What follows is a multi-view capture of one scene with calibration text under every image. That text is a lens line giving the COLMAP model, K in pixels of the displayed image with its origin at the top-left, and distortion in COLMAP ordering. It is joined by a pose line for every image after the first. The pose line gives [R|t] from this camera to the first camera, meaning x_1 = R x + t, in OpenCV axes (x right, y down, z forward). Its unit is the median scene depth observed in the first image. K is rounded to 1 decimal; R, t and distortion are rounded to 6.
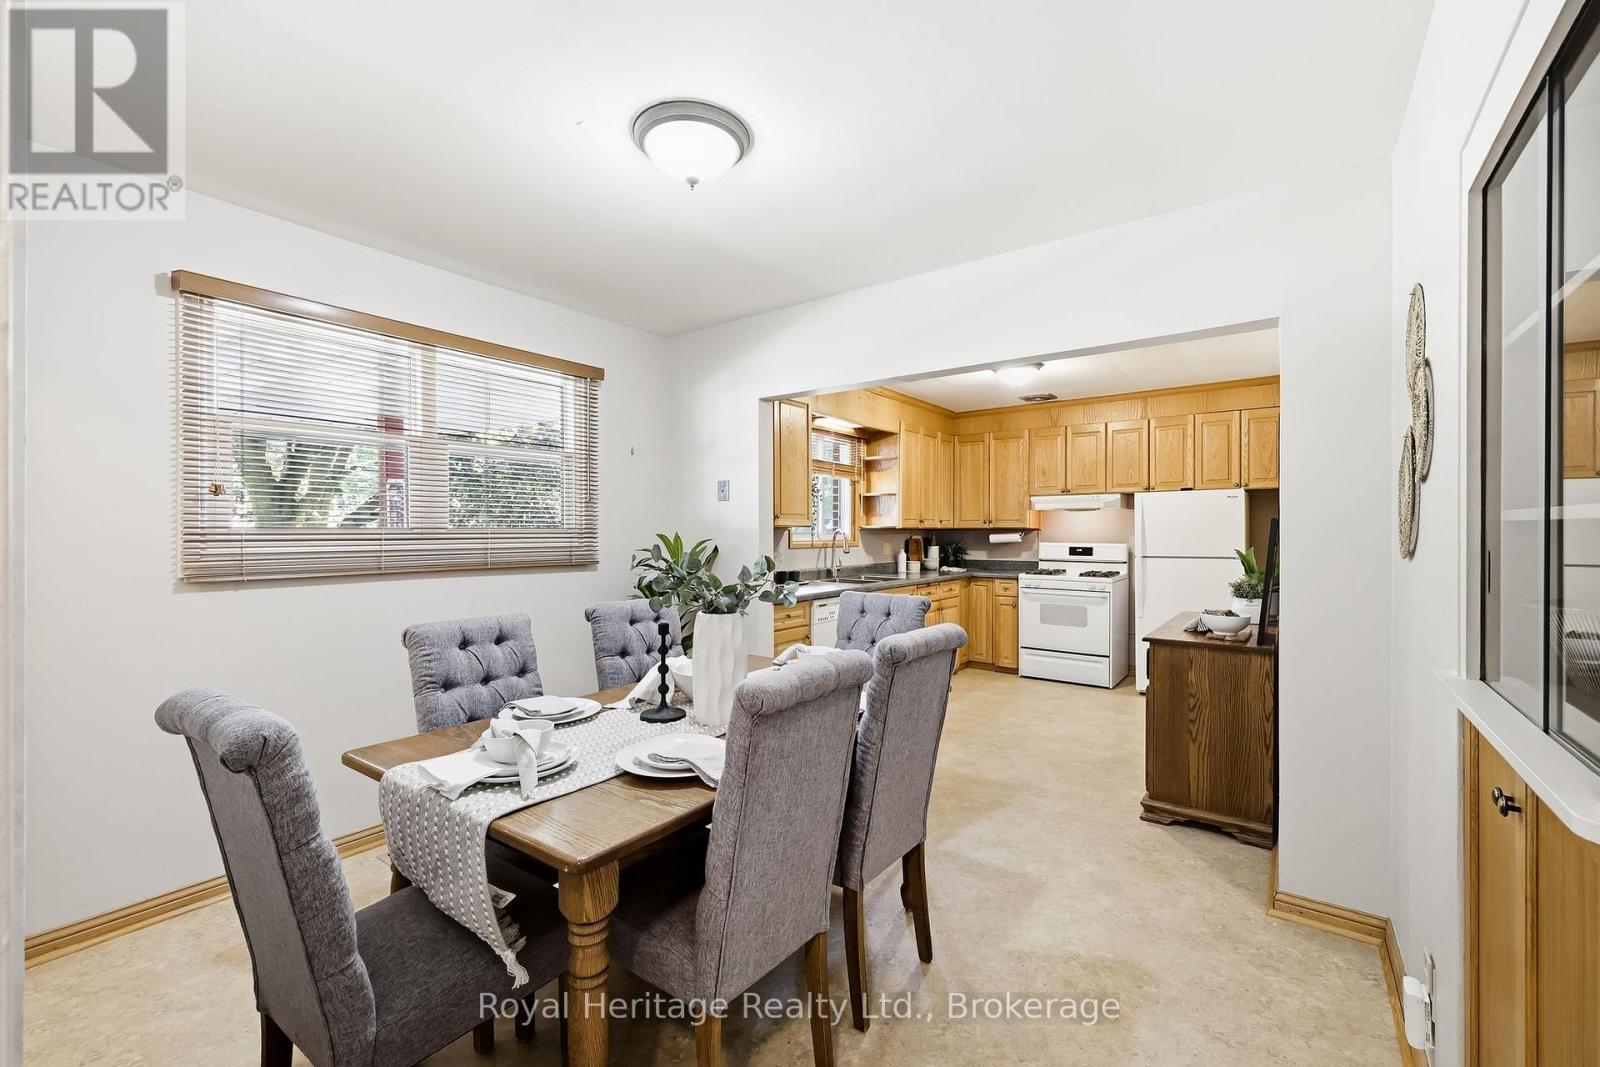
lens RADIAL K [[685.5, 0, 795.9], [0, 685.5, 531.1], [0, 0, 1]] dist [0.019789, -0.000087]
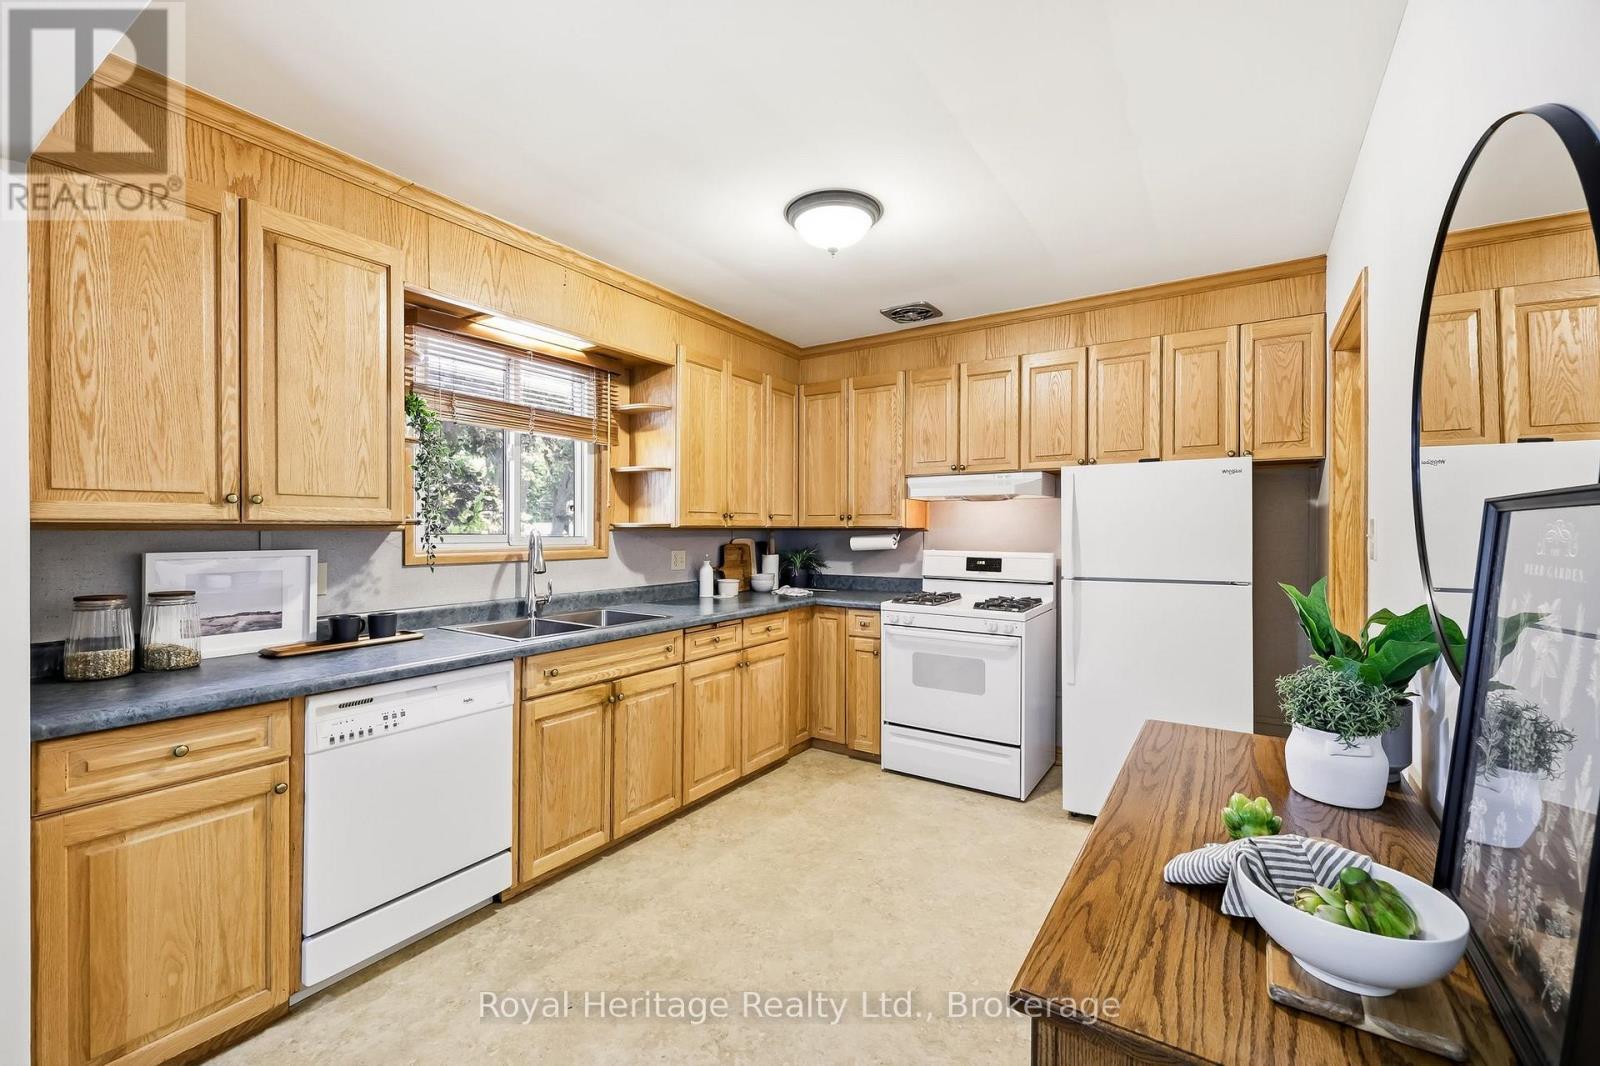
lens RADIAL K [[685.5, 0, 800.3], [0, 685.5, 531.9], [0, 0, 1]] dist [0.019789, -0.000087]
pose [[0.997917, 0.004183, 0.064374, 0.212098], [-0.004369, 0.999987, 0.002753, -0.001848], [-0.064362, -0.003029, 0.997922, 0.393789]]
